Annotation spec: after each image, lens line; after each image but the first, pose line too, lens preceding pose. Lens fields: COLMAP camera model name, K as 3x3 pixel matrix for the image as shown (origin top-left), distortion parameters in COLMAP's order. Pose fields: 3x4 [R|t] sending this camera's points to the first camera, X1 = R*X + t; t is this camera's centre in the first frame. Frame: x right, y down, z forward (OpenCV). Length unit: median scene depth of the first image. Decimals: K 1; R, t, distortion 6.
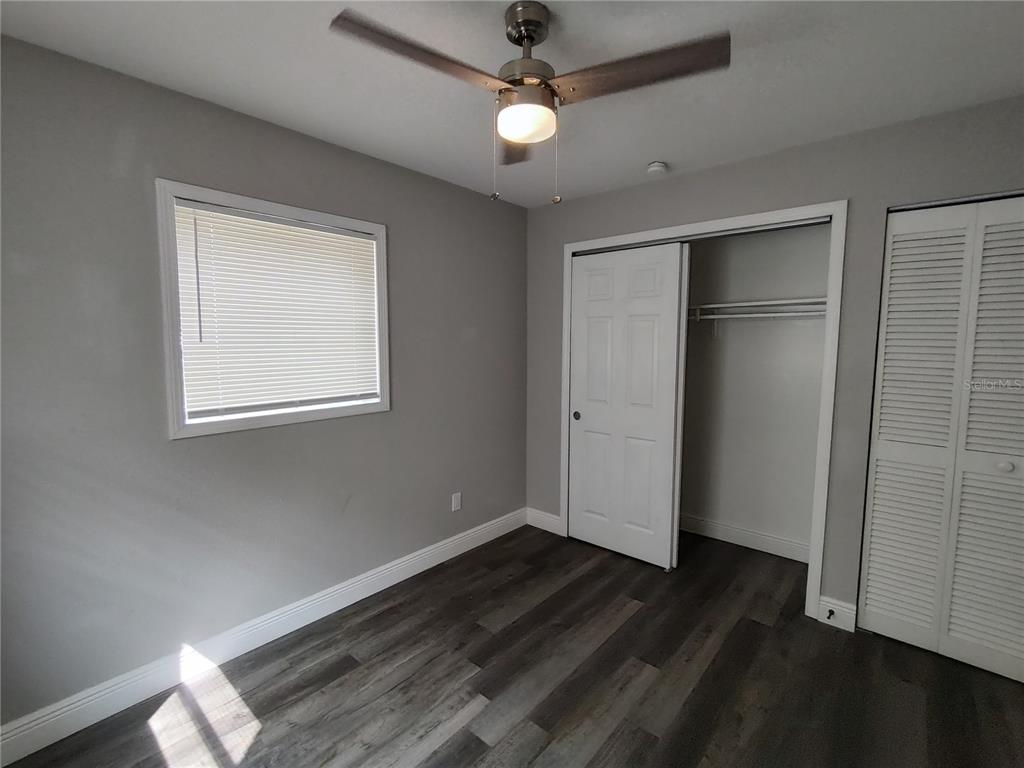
lens RADIAL K [[467.5, 0, 518.2], [0, 467.5, 381.0], [0, 0, 1]] dist [-0.005409, 0.003117]
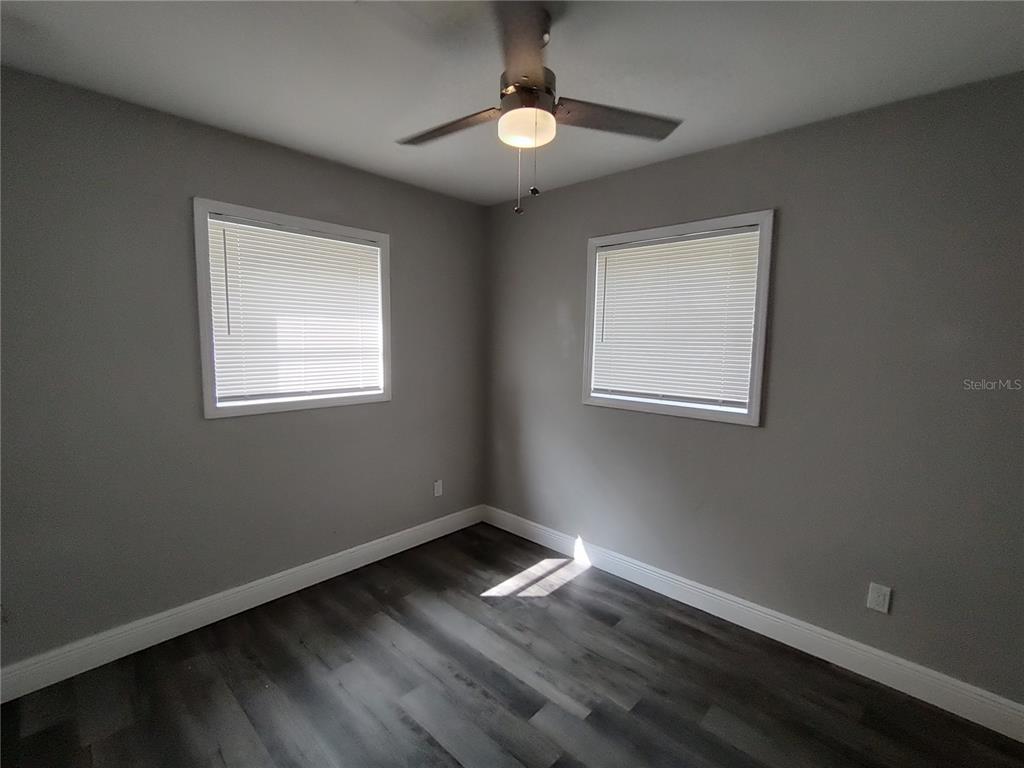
lens RADIAL K [[467.5, 0, 513.6], [0, 467.5, 381.7], [0, 0, 1]] dist [-0.005409, 0.003117]
pose [[-0.037468, 0.093726, -0.994893, 0.814207], [-0.104756, 0.989738, 0.097186, -0.075081], [0.993792, 0.107862, -0.027265, 0.793372]]
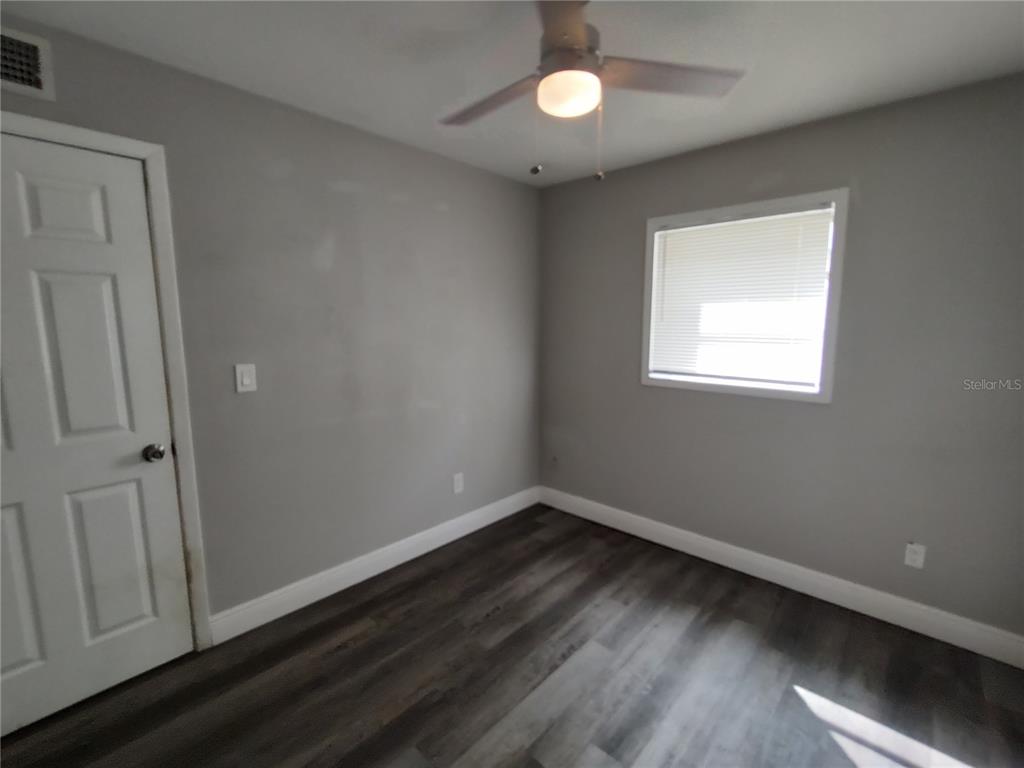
lens RADIAL K [[467.5, 0, 506.9], [0, 467.5, 383.2], [0, 0, 1]] dist [-0.005409, 0.003117]
pose [[-0.999200, -0.004579, 0.039737, 0.073163], [0.004516, 0.974163, 0.225801, -0.149645], [-0.039744, 0.225800, -0.973363, 1.557684]]
